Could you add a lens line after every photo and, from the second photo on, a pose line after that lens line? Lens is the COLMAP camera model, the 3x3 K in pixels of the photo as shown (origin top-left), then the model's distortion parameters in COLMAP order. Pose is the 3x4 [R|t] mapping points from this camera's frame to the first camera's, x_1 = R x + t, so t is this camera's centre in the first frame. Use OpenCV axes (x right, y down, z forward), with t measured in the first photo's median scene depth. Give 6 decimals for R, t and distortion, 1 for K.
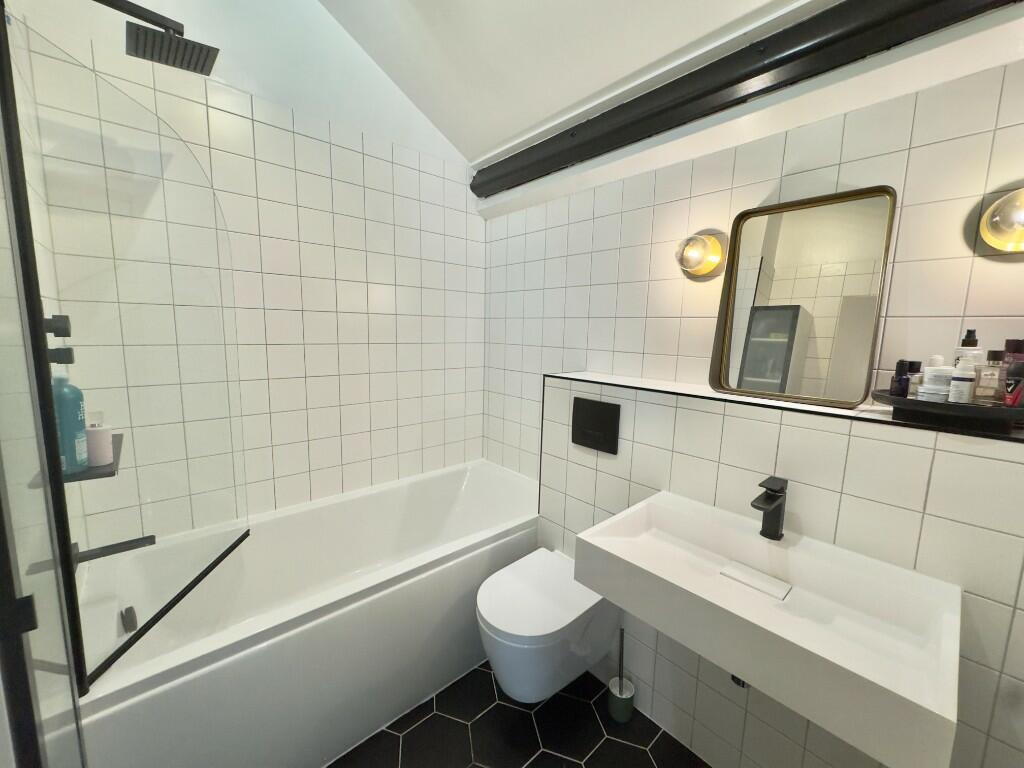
lens RADIAL K [[407.7, 0, 510.8], [0, 407.7, 383.6], [0, 0, 1]] dist [-0.003745, 0.000526]
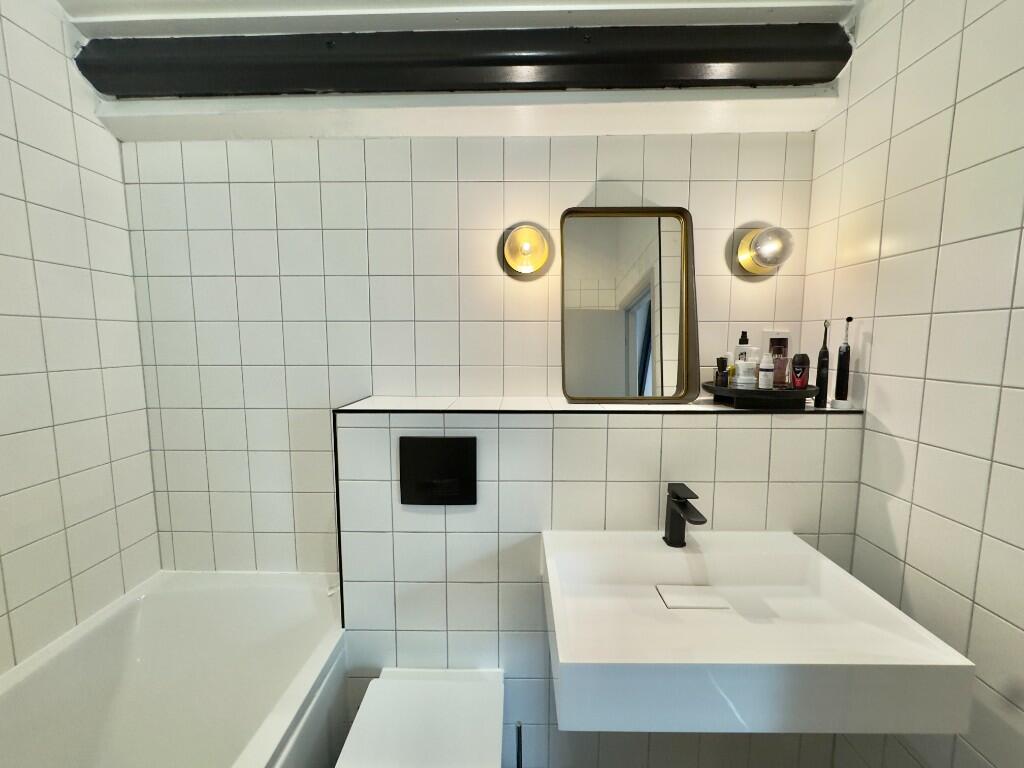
lens RADIAL K [[407.7, 0, 510.8], [0, 407.7, 383.6], [0, 0, 1]] dist [-0.003745, 0.000526]
pose [[0.675196, -0.101354, 0.730642, -0.224331], [0.113909, 0.992960, 0.032477, -0.061793], [-0.728790, 0.061298, 0.681988, 0.438983]]
